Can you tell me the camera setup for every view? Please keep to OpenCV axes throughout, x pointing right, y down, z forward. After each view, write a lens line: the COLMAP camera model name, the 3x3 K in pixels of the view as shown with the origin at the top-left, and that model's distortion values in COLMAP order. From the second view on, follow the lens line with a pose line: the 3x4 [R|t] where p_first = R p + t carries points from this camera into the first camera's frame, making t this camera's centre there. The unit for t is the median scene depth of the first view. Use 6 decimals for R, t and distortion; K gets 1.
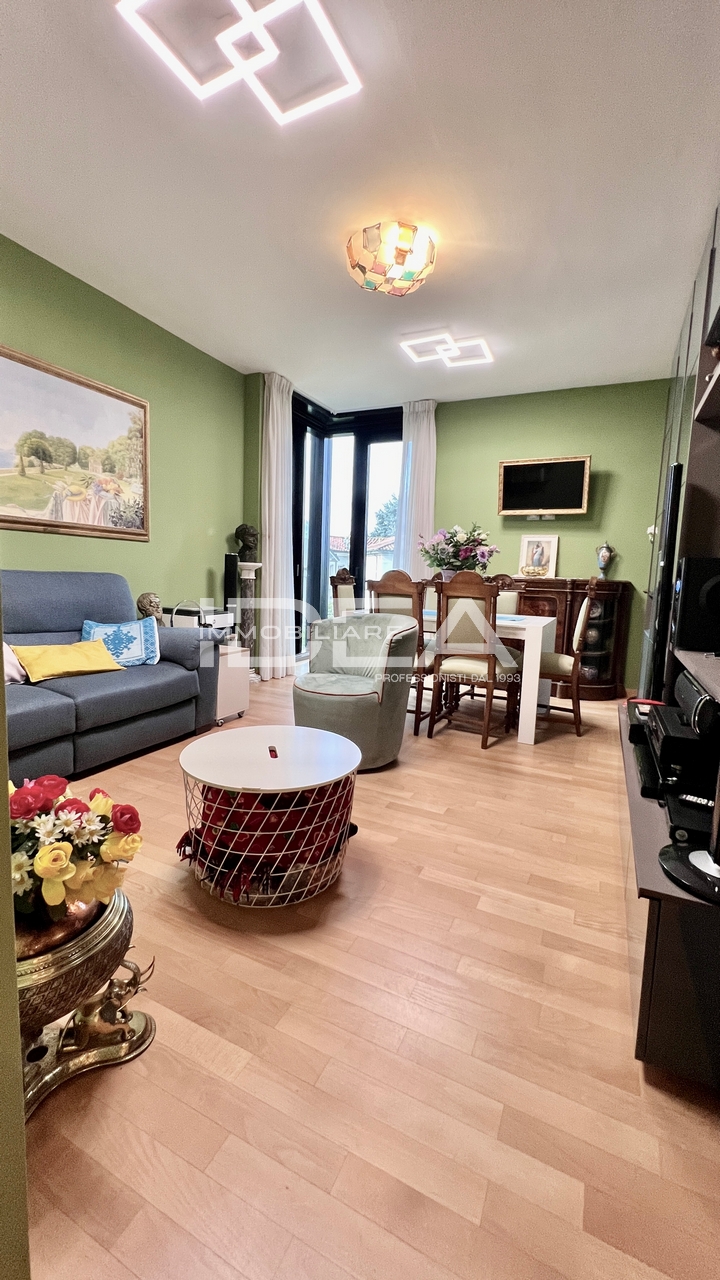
lens RADIAL K [[514.5, 0, 357.4], [0, 514.5, 632.0], [0, 0, 1]] dist [-0.000604, -0.000071]
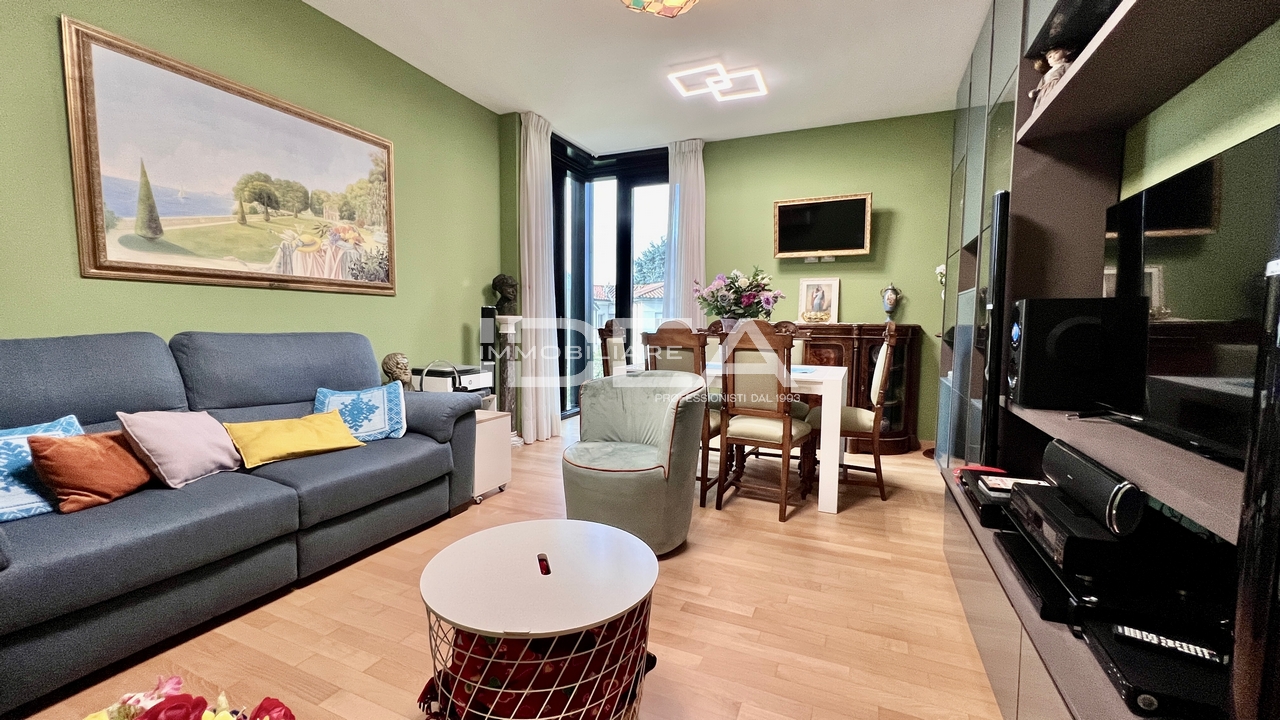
lens RADIAL K [[514.5, 0, 633.9], [0, 514.5, 359.7], [0, 0, 1]] dist [-0.000604, -0.000071]
pose [[0.999127, -0.028938, 0.030132, -0.022314], [0.030073, 0.998828, -0.037920, -0.019936], [-0.029000, 0.038793, 0.998826, 0.108901]]
